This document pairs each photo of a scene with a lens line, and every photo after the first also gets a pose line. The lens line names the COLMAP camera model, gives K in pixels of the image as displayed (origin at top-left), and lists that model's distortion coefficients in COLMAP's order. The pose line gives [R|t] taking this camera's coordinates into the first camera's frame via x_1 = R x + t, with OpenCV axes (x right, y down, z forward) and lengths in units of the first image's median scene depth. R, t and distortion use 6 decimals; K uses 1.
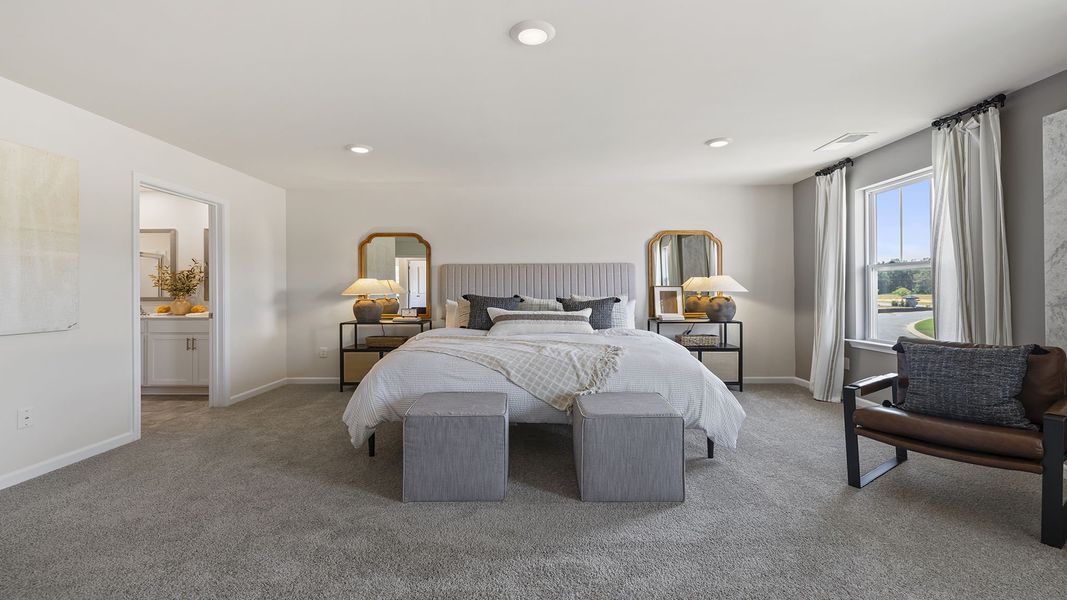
lens RADIAL K [[457.3, 0, 529.0], [0, 457.3, 294.2], [0, 0, 1]] dist [0.001216, -0.000286]
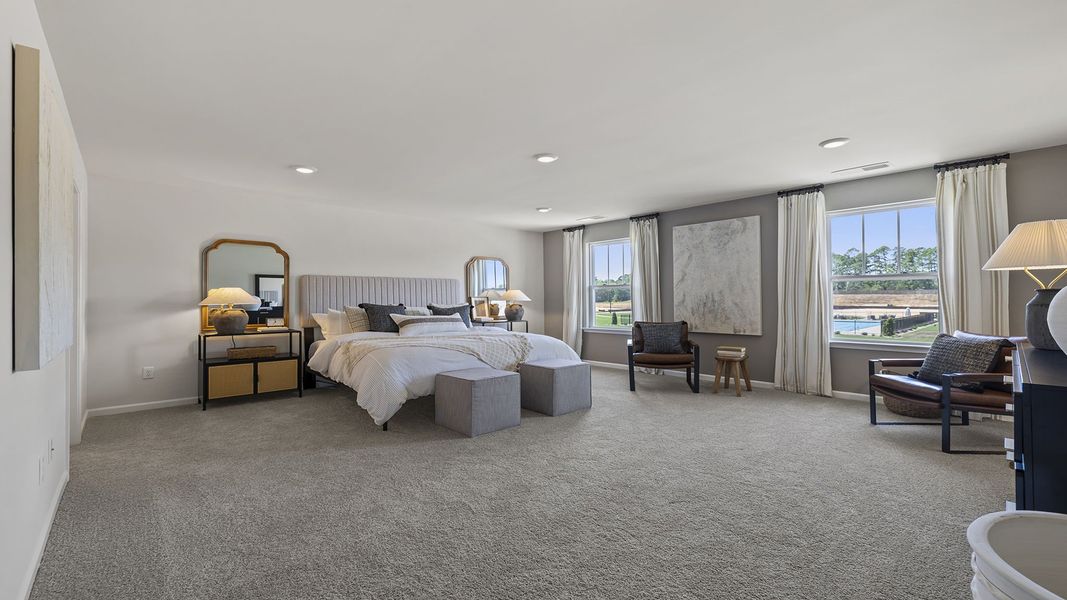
lens RADIAL K [[455.8, 0, 528.3], [0, 455.8, 299.4], [0, 0, 1]] dist [0.000470, -0.000068]
pose [[0.732963, -0.000282, 0.680269, -0.653199], [0.007201, 0.999947, -0.007345, 0.002016], [-0.680231, 0.010282, 0.732926, -0.140904]]
